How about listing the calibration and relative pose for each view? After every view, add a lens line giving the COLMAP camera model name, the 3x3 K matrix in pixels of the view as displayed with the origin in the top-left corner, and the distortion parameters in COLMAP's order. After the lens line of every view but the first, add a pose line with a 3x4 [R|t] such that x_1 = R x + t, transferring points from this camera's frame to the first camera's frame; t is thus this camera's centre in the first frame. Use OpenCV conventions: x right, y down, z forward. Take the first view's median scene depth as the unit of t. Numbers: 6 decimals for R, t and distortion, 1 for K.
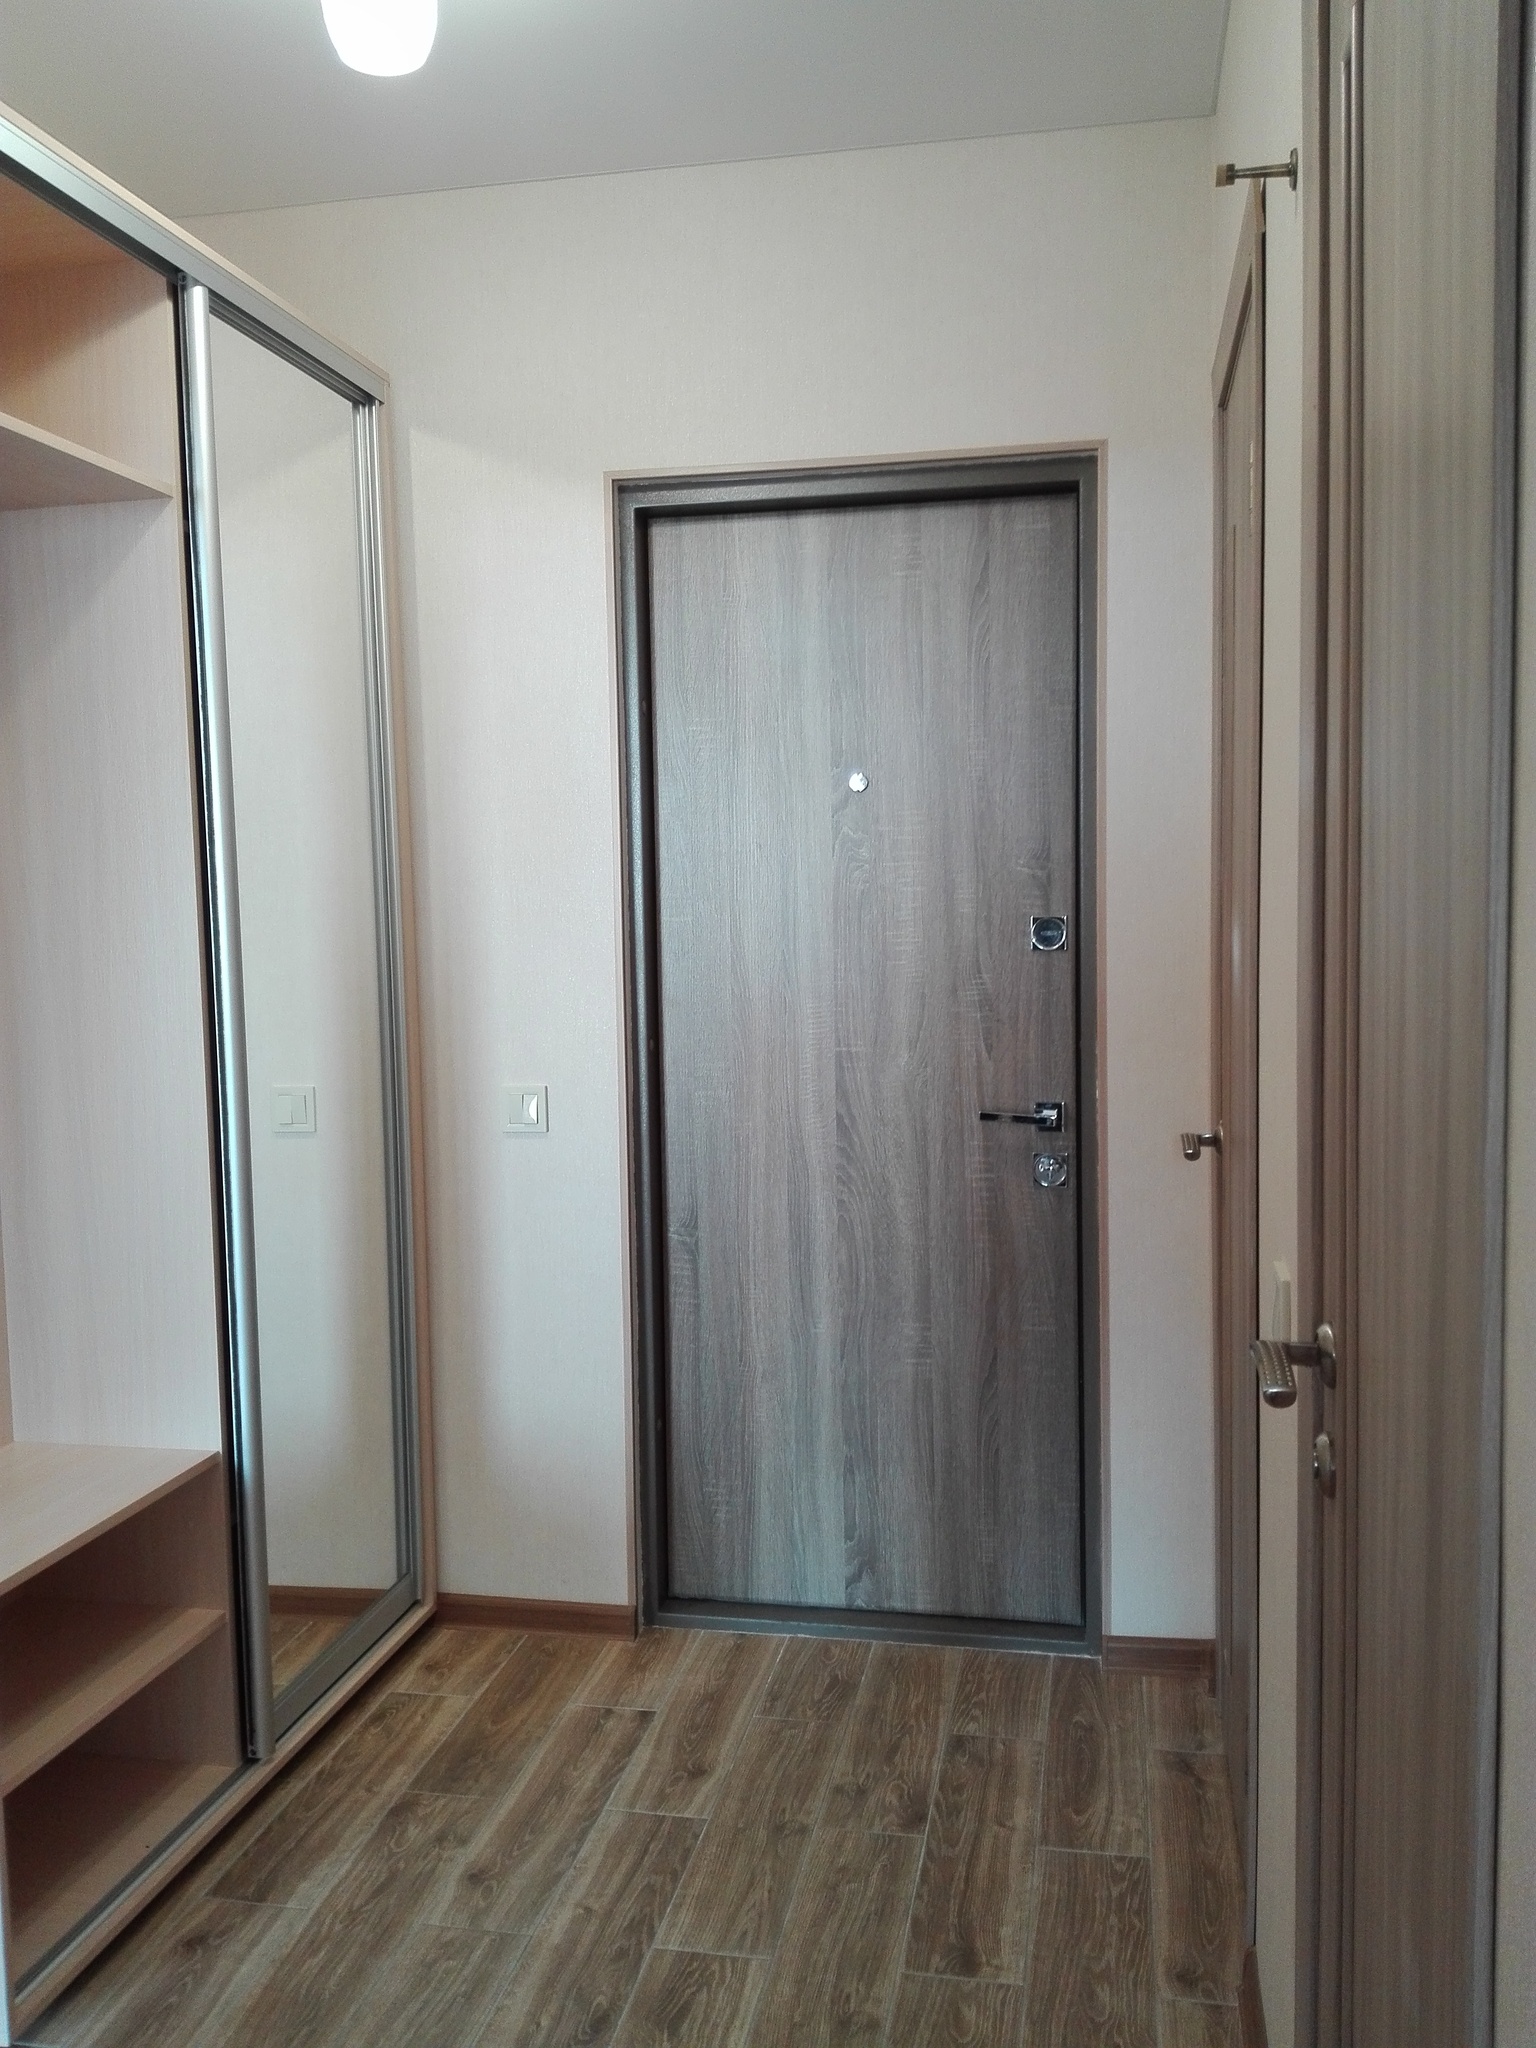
lens RADIAL K [[1704.8, 0, 779.2], [0, 1704.8, 1026.1], [0, 0, 1]] dist [0.118178, -0.220618]
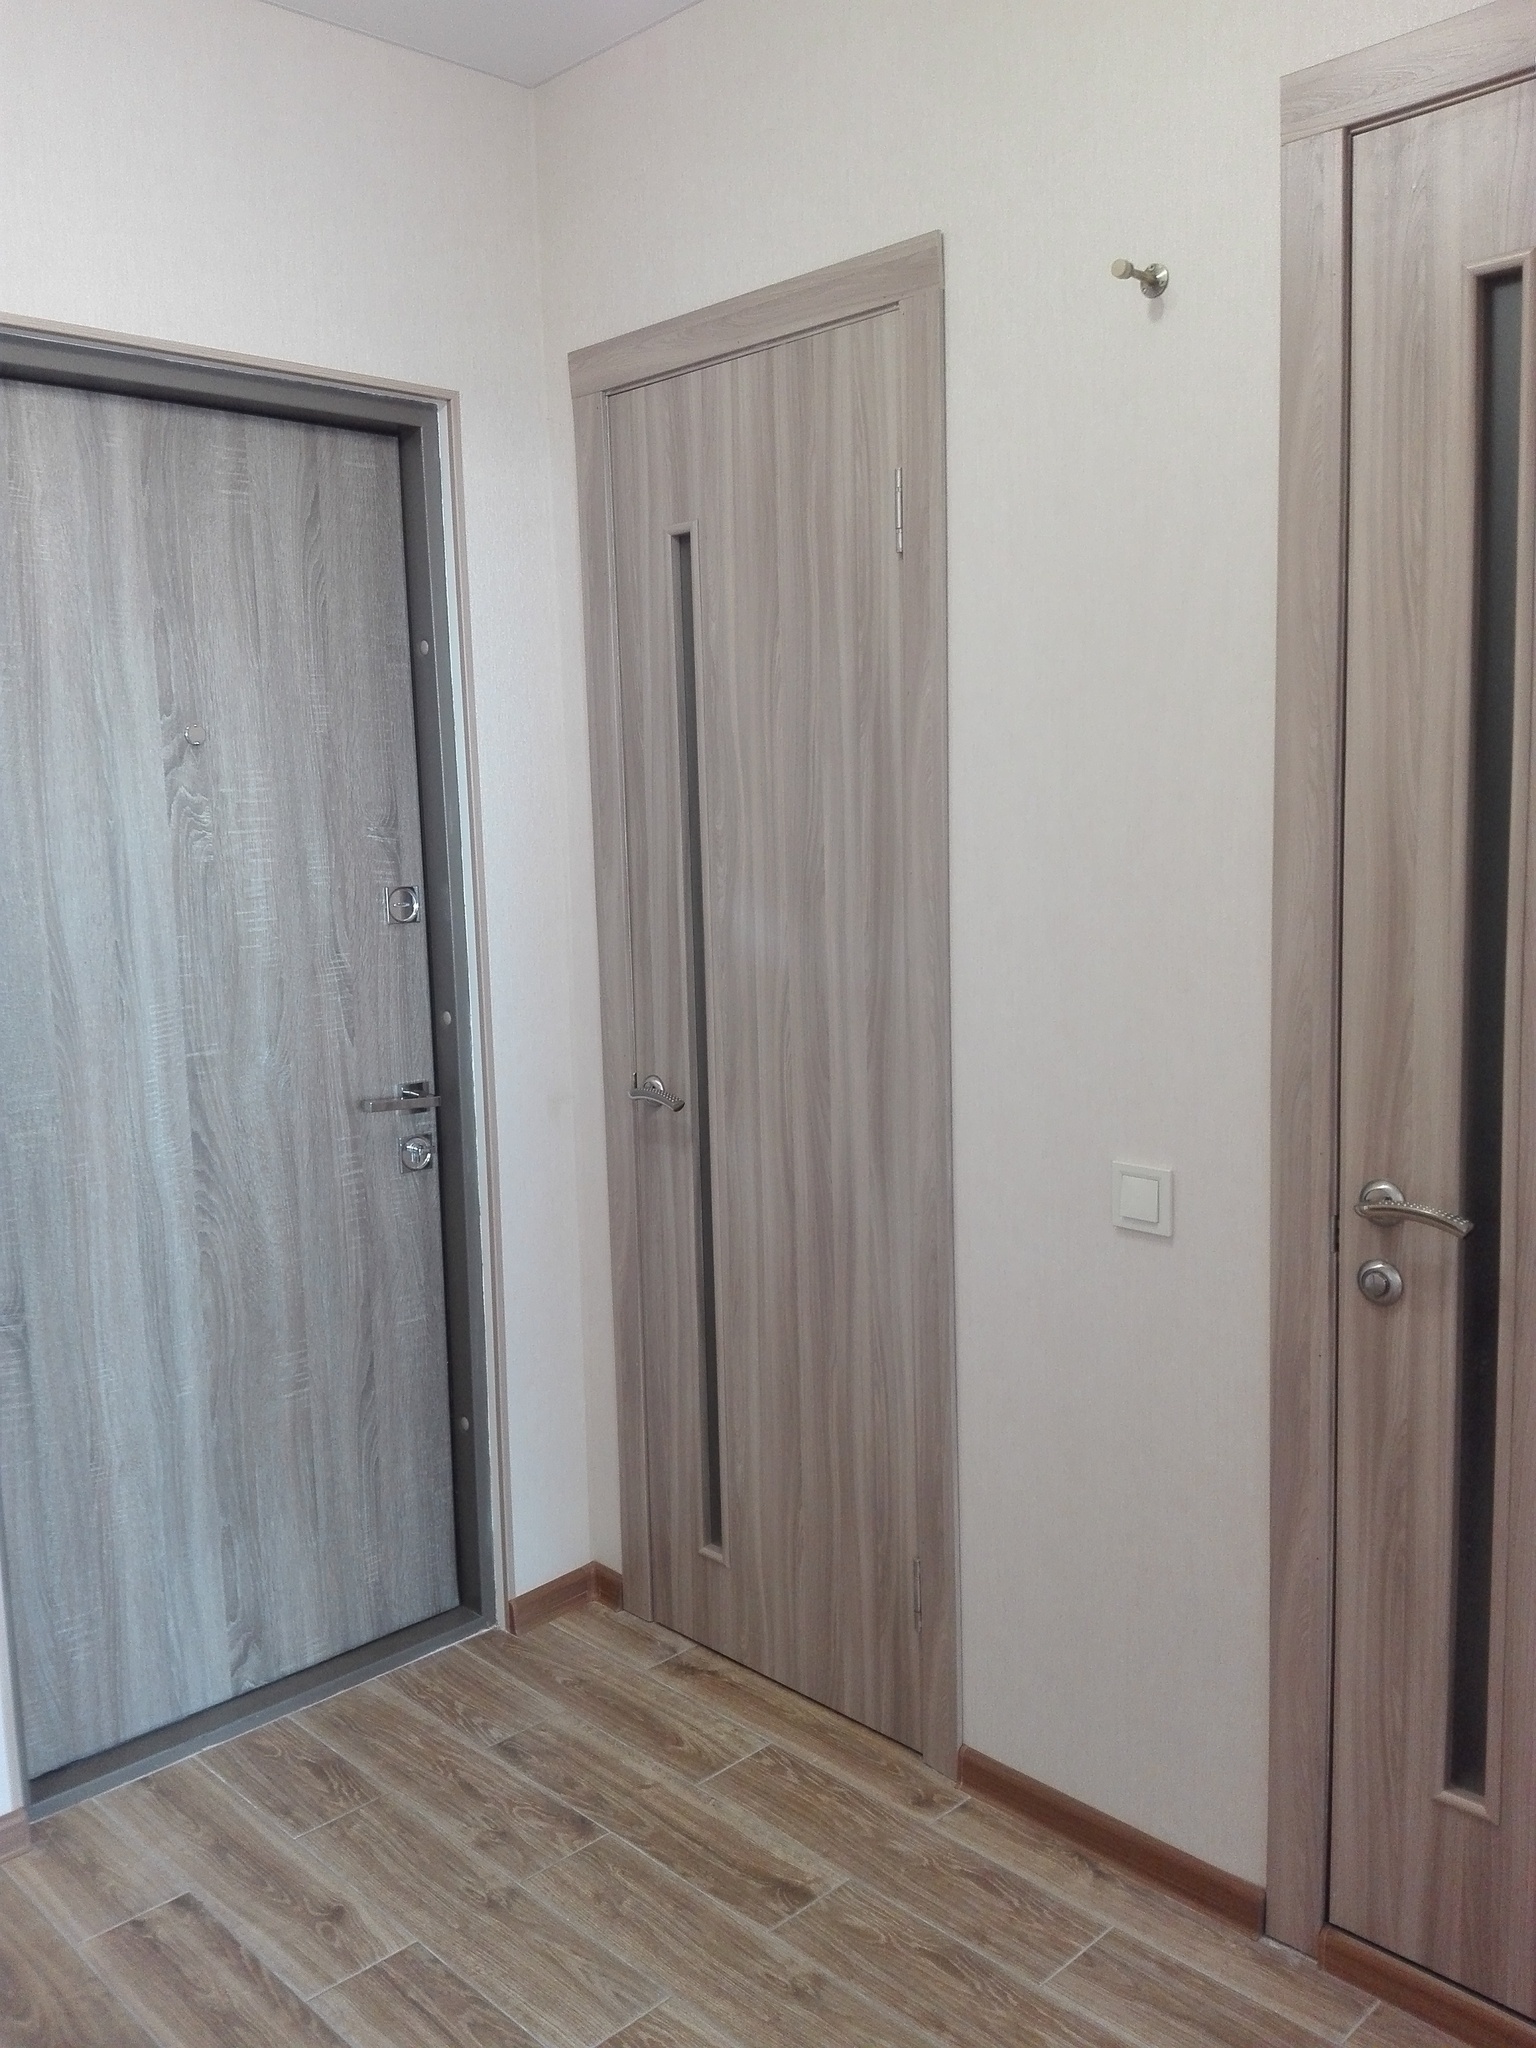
lens RADIAL K [[1704.8, 0, 783.6], [0, 1704.8, 1028.6], [0, 0, 1]] dist [0.118178, -0.220618]
pose [[0.564622, -0.108763, 0.818152, -0.499011], [0.077318, 0.993890, 0.078766, -0.044254], [-0.821720, 0.018785, 0.569581, 0.285788]]
